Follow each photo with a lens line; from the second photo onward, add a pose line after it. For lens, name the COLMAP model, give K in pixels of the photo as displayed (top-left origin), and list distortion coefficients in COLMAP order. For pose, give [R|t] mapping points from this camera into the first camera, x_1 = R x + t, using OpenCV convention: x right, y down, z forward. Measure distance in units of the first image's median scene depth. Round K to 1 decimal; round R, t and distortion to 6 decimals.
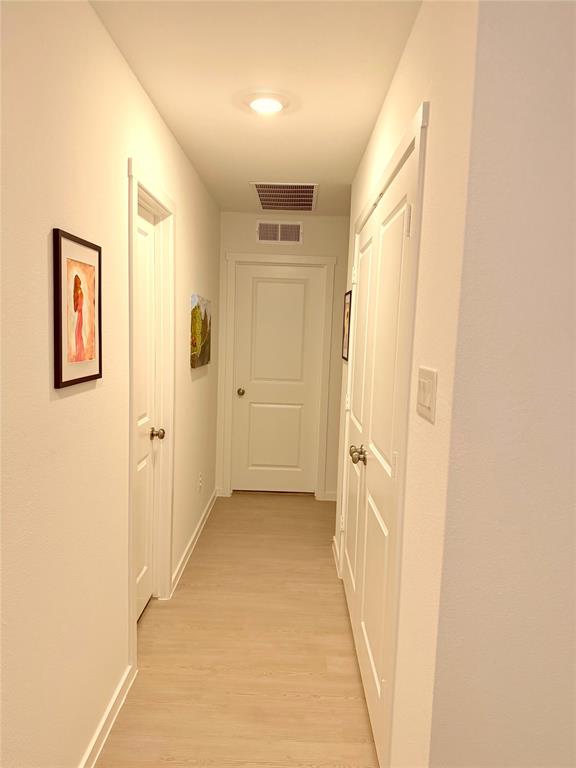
lens RADIAL K [[539.6, 0, 288.0], [0, 539.6, 384.0], [0, 0, 1]] dist [0.123481, -0.194796]
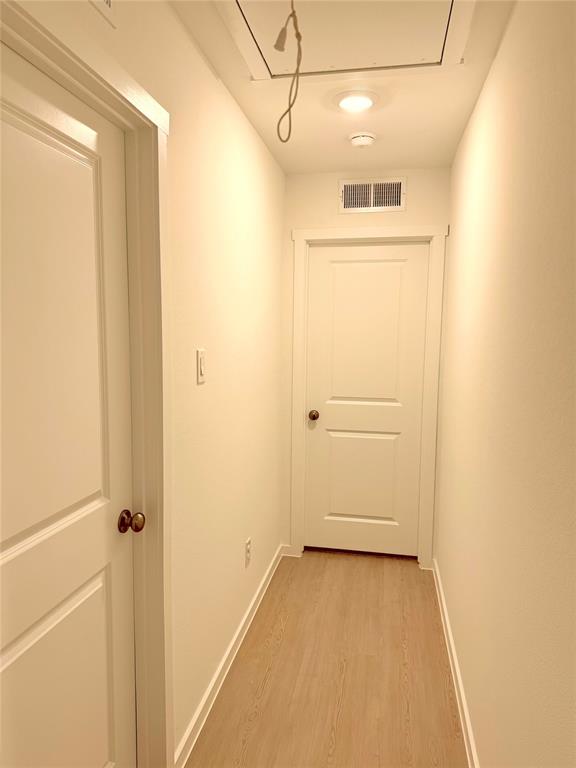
lens RADIAL K [[539.6, 0, 288.0], [0, 539.6, 384.0], [0, 0, 1]] dist [0.123481, -0.194796]
pose [[0.987495, 0.008078, -0.157441, -0.009292], [-0.009338, 0.999930, -0.007264, -0.015912], [0.157371, 0.008643, 0.987502, 0.250406]]
